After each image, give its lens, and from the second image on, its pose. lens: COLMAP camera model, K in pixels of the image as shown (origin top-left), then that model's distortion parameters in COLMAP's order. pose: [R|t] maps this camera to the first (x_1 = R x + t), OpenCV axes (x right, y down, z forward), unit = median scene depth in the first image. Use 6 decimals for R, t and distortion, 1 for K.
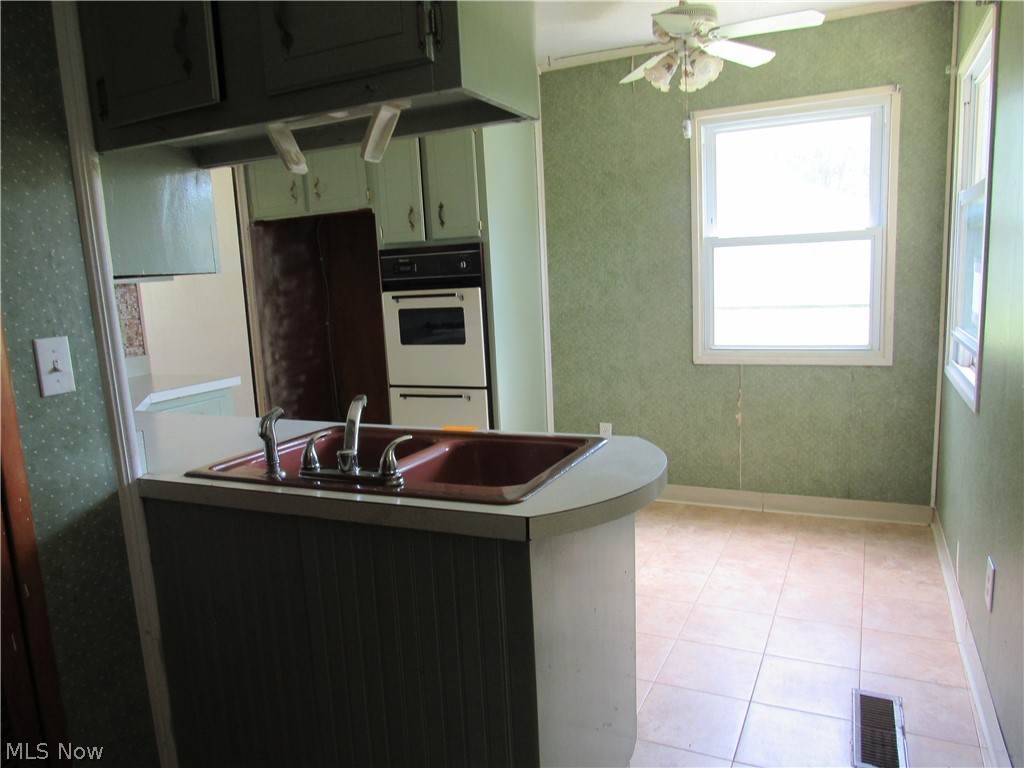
lens RADIAL K [[737.6, 0, 510.3], [0, 737.6, 392.8], [0, 0, 1]] dist [-0.036344, 0.025612]
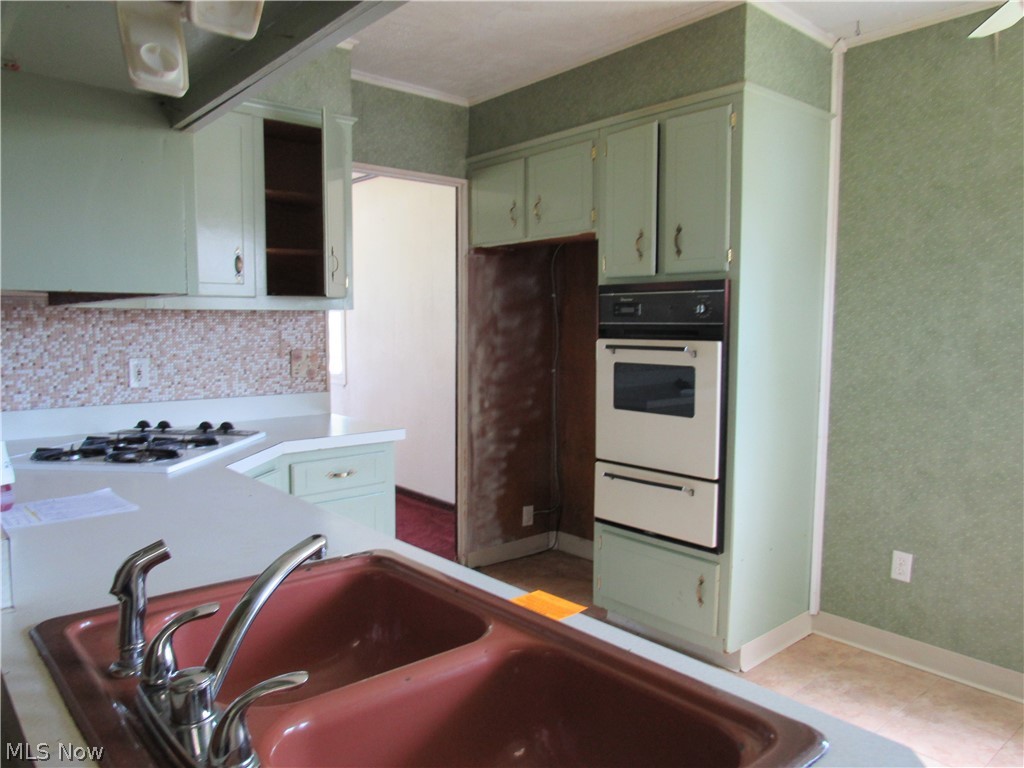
lens RADIAL K [[737.6, 0, 510.3], [0, 737.6, 392.8], [0, 0, 1]] dist [-0.036344, 0.025612]
pose [[0.916252, 0.092311, -0.389821, 0.050793], [-0.115227, 0.992695, -0.035760, -0.041410], [0.383673, 0.077683, 0.920196, 0.250227]]
